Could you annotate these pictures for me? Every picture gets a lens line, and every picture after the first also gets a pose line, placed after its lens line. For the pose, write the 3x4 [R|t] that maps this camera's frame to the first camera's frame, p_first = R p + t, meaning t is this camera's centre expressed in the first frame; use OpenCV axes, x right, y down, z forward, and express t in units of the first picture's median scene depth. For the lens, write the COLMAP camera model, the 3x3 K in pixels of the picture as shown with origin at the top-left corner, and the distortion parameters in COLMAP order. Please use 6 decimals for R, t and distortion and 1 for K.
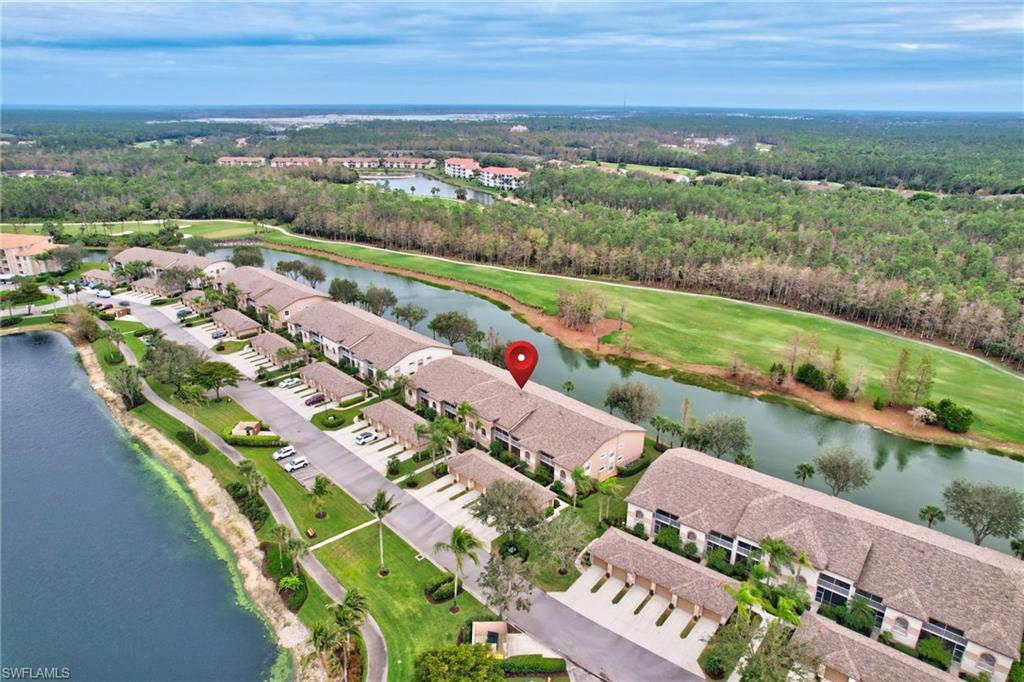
lens RADIAL K [[649.1, 0, 512.0], [0, 649.1, 341.0], [0, 0, 1]] dist [-0.070652, 0.054973]
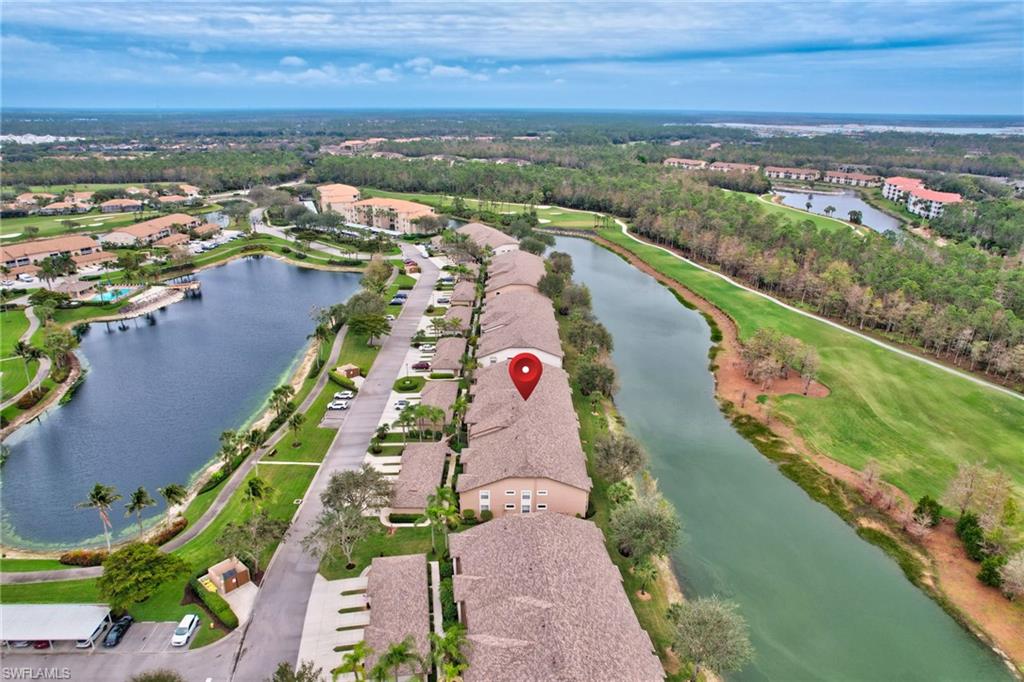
lens RADIAL K [[649.1, 0, 512.0], [0, 649.1, 341.0], [0, 0, 1]] dist [-0.070652, 0.054973]
pose [[0.737326, 0.231282, -0.634712, 0.451996], [-0.237317, 0.968362, 0.077176, -0.066117], [0.632480, 0.093724, 0.768885, 0.196122]]
